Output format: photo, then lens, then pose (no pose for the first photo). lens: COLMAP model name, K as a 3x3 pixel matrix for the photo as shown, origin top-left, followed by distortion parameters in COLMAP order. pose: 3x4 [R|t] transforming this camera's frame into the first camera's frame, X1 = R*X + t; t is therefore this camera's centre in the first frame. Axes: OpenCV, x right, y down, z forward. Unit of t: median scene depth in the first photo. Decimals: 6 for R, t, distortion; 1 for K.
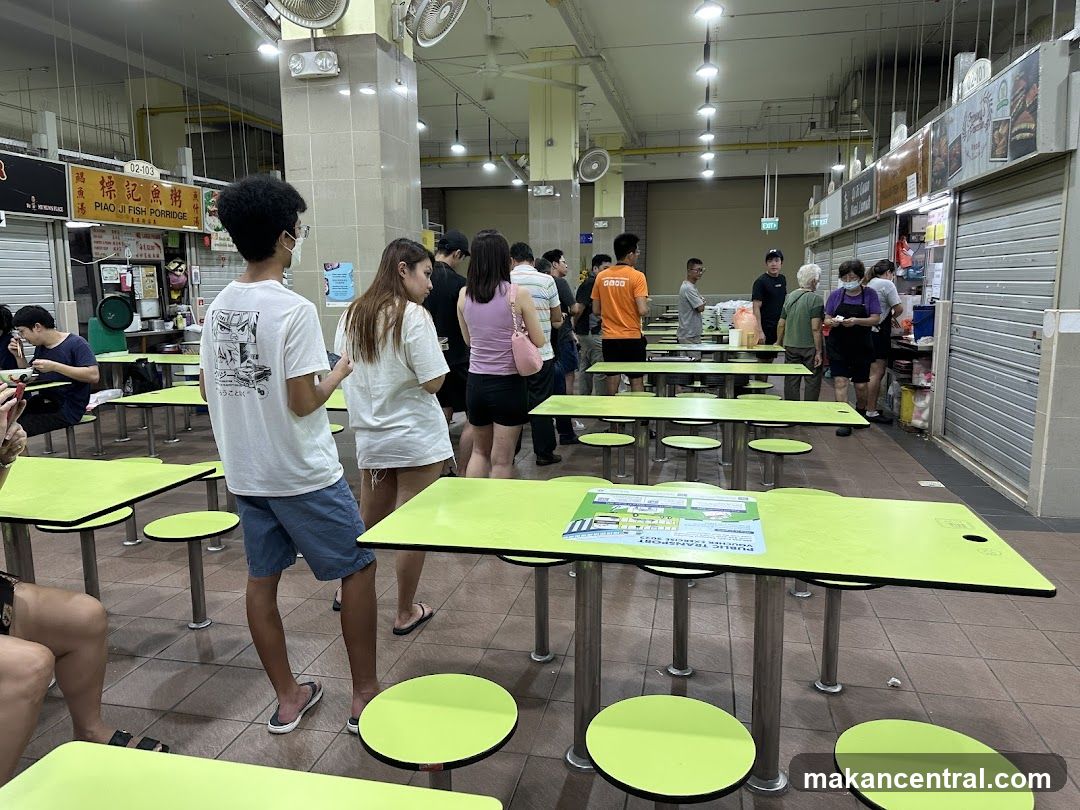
lens RADIAL K [[775.3, 0, 540.0], [0, 775.3, 405.0], [0, 0, 1]] dist [-0.004979, -0.003720]
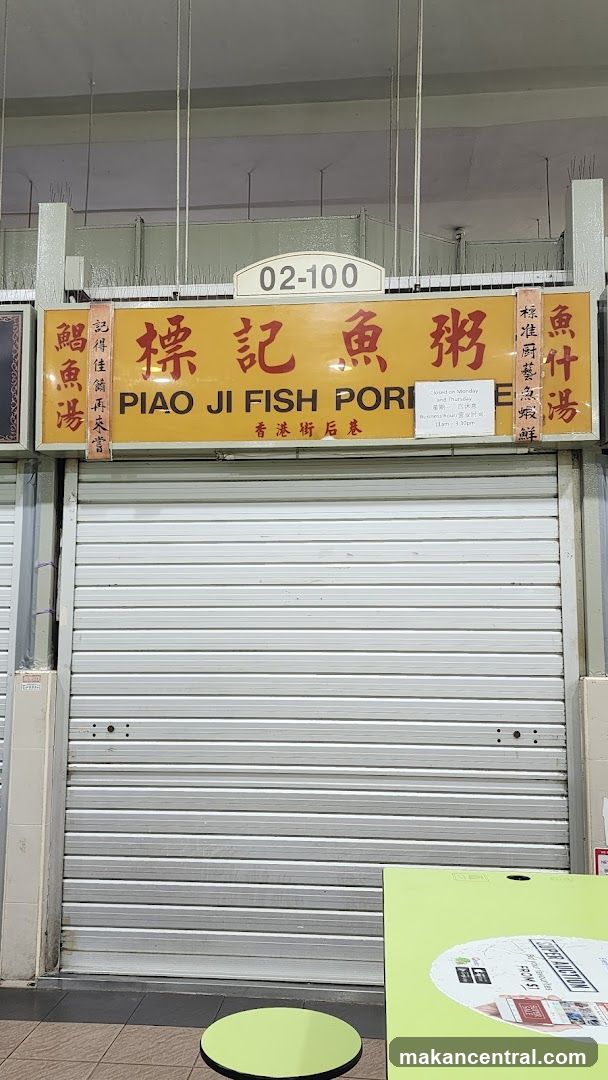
lens RADIAL K [[868.1, 0, 289.1], [0, 868.1, 545.6], [0, 0, 1]] dist [0.160887, -0.288544]
pose [[0.115242, -0.108084, -0.987440, -0.152019], [-0.161197, 0.978852, -0.125957, -0.141431], [0.980171, 0.173688, 0.095382, 0.972421]]
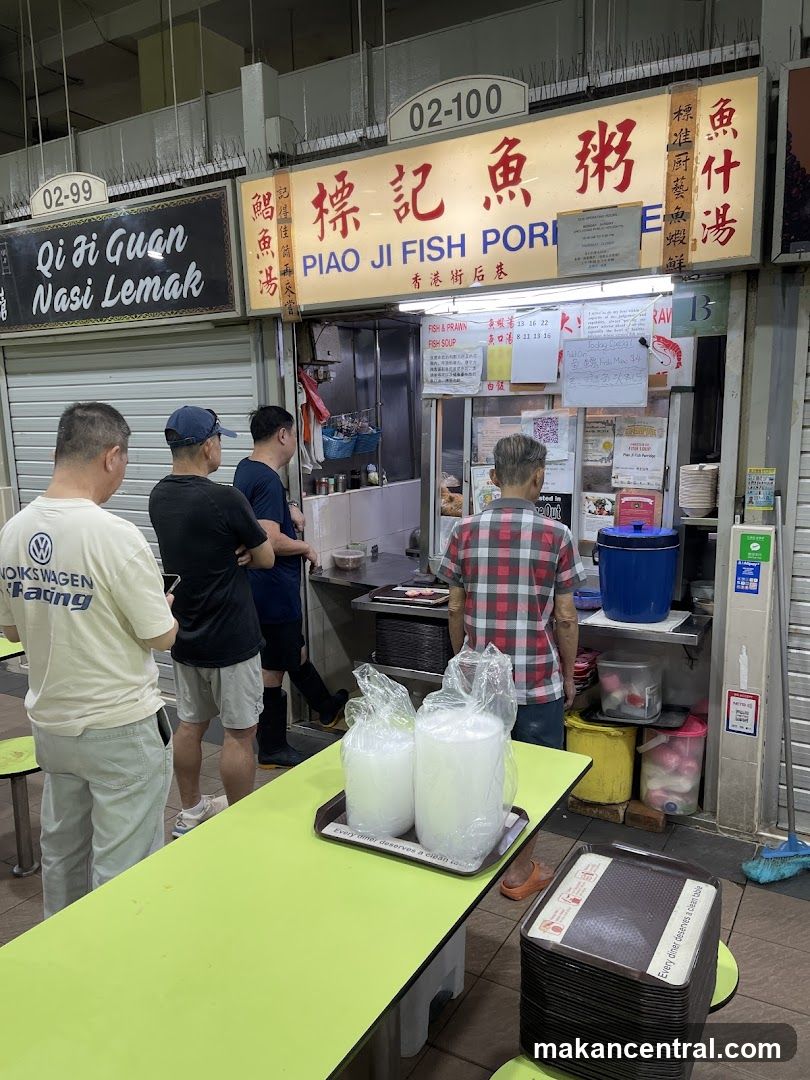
lens RADIAL K [[799.7, 0, 401.6], [0, 799.7, 549.0], [0, 0, 1]] dist [0.027602, -0.004185]
pose [[-0.313209, 0.178033, -0.932848, -0.162792], [-0.124130, 0.966170, 0.226070, -0.200394], [0.941537, 0.186601, -0.280514, 1.103353]]
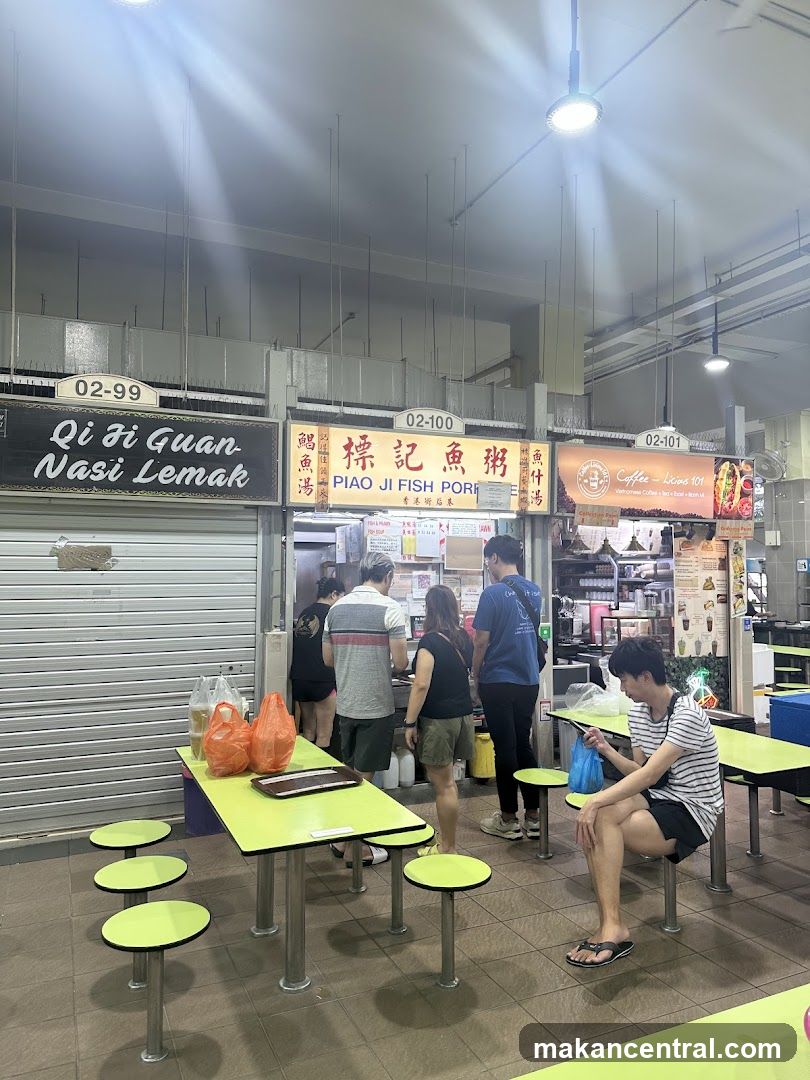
lens RADIAL K [[746.7, 0, 405.0], [0, 746.7, 540.0], [0, 0, 1]] dist [0.111283, -0.092651]
pose [[0.591565, -0.022587, -0.805941, -0.030239], [-0.129294, 0.984013, -0.122480, -0.129553], [0.795822, 0.176658, 0.579188, 0.640847]]
